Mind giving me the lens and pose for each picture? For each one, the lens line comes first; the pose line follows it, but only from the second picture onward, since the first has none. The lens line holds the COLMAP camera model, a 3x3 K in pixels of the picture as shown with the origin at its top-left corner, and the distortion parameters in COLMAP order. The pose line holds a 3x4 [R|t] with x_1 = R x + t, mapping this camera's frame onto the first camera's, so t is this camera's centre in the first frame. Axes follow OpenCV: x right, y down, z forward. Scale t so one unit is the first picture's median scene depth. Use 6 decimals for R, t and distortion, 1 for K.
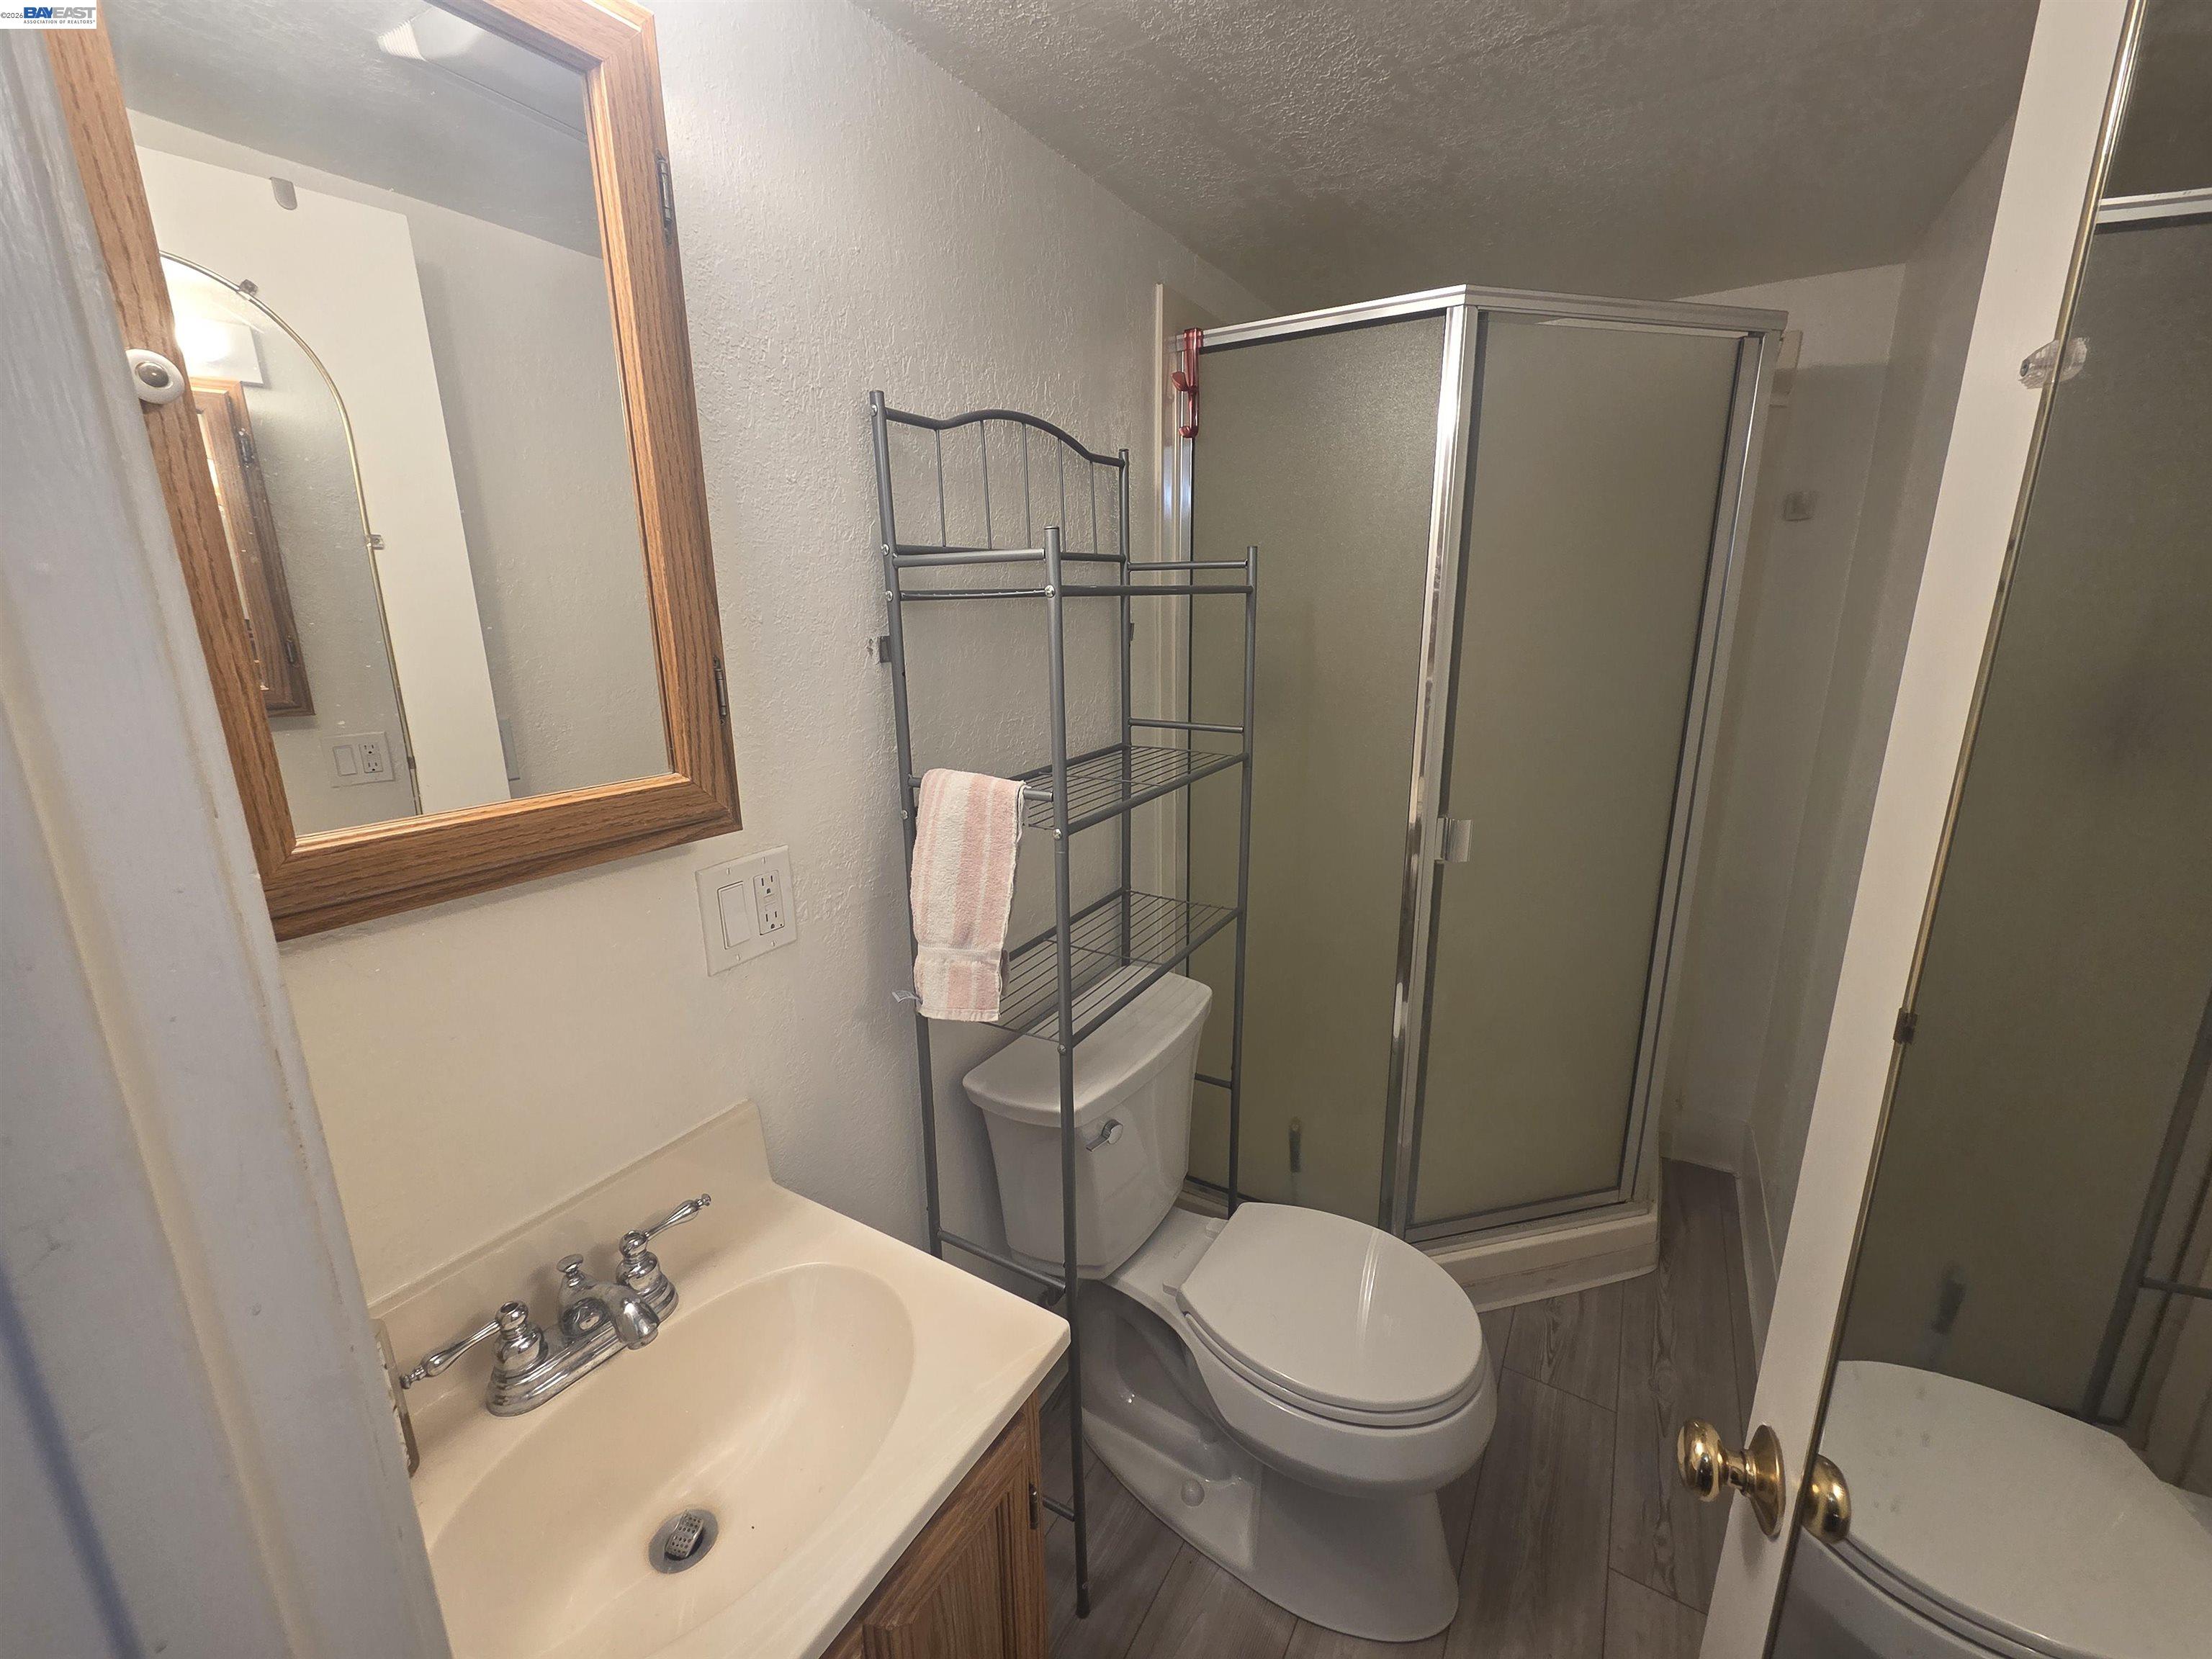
lens RADIAL K [[906.4, 0, 1099.5], [0, 906.4, 833.0], [0, 0, 1]] dist [0.001253, 0.000455]
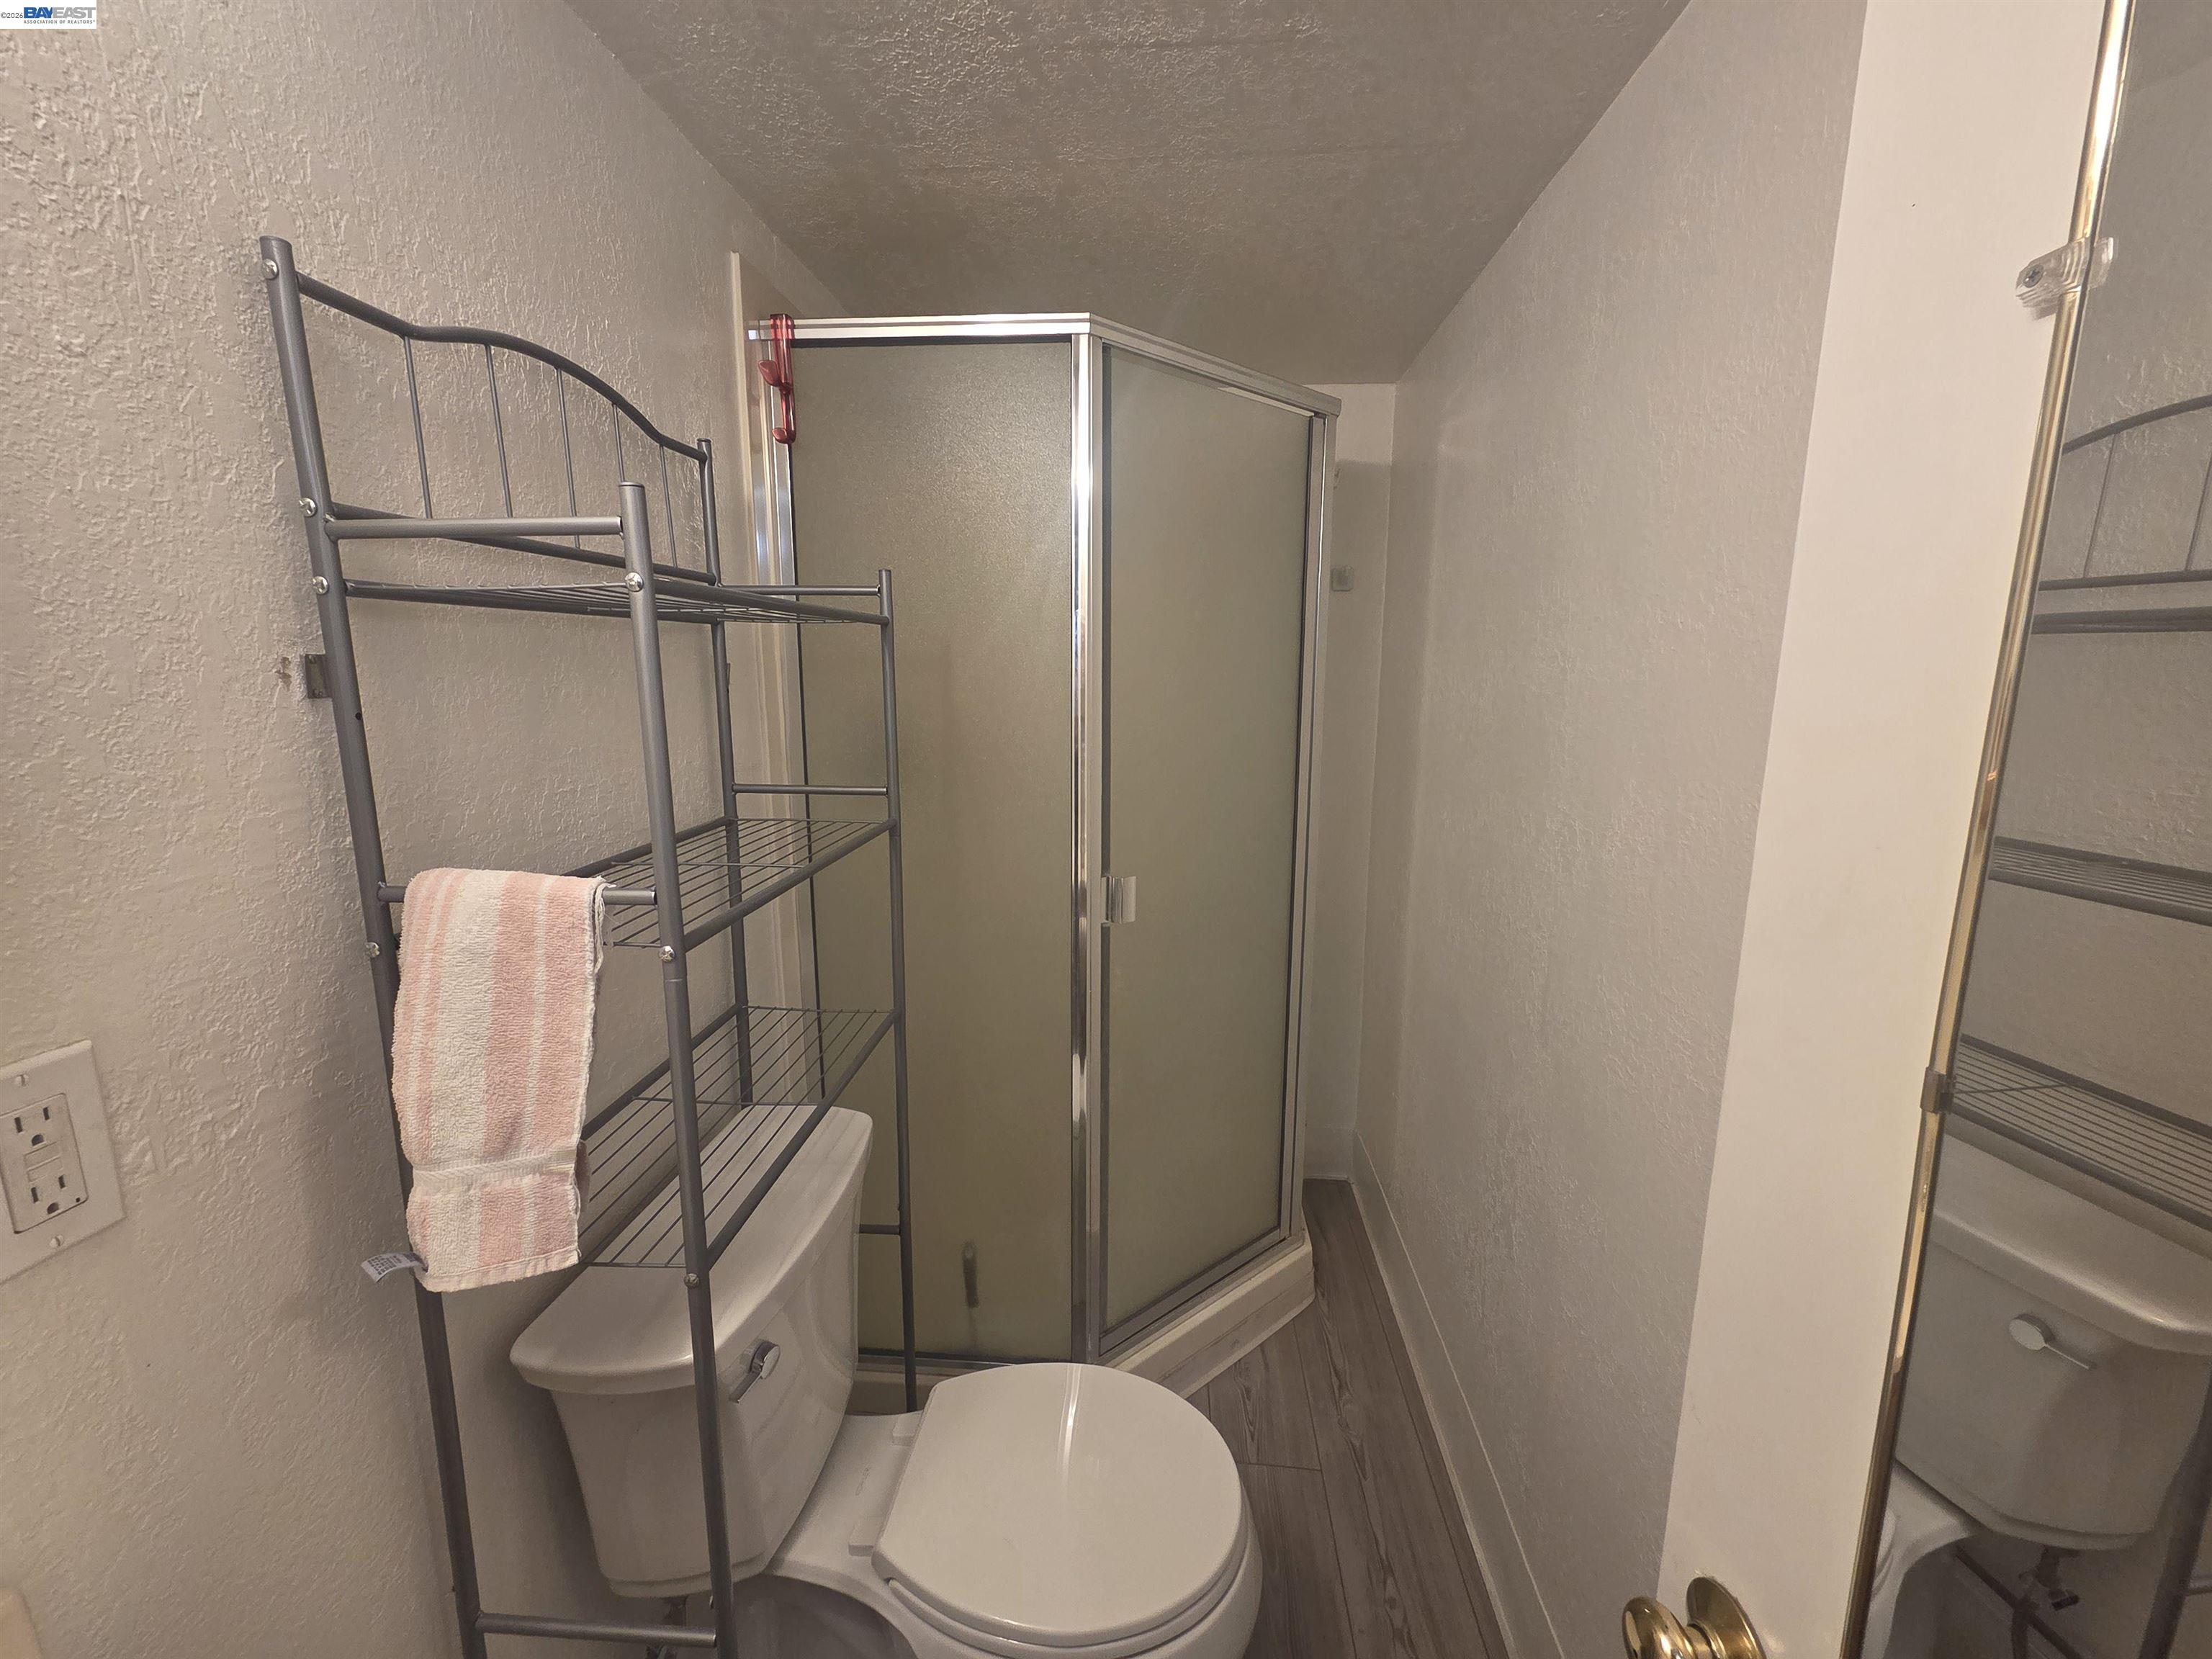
lens RADIAL K [[906.4, 0, 1102.7], [0, 906.4, 828.1], [0, 0, 1]] dist [0.001253, 0.000455]
pose [[0.891745, -0.062090, 0.448260, -0.040979], [0.098674, 0.993387, -0.058701, -0.014466], [-0.441650, 0.096578, 0.891974, 0.204629]]
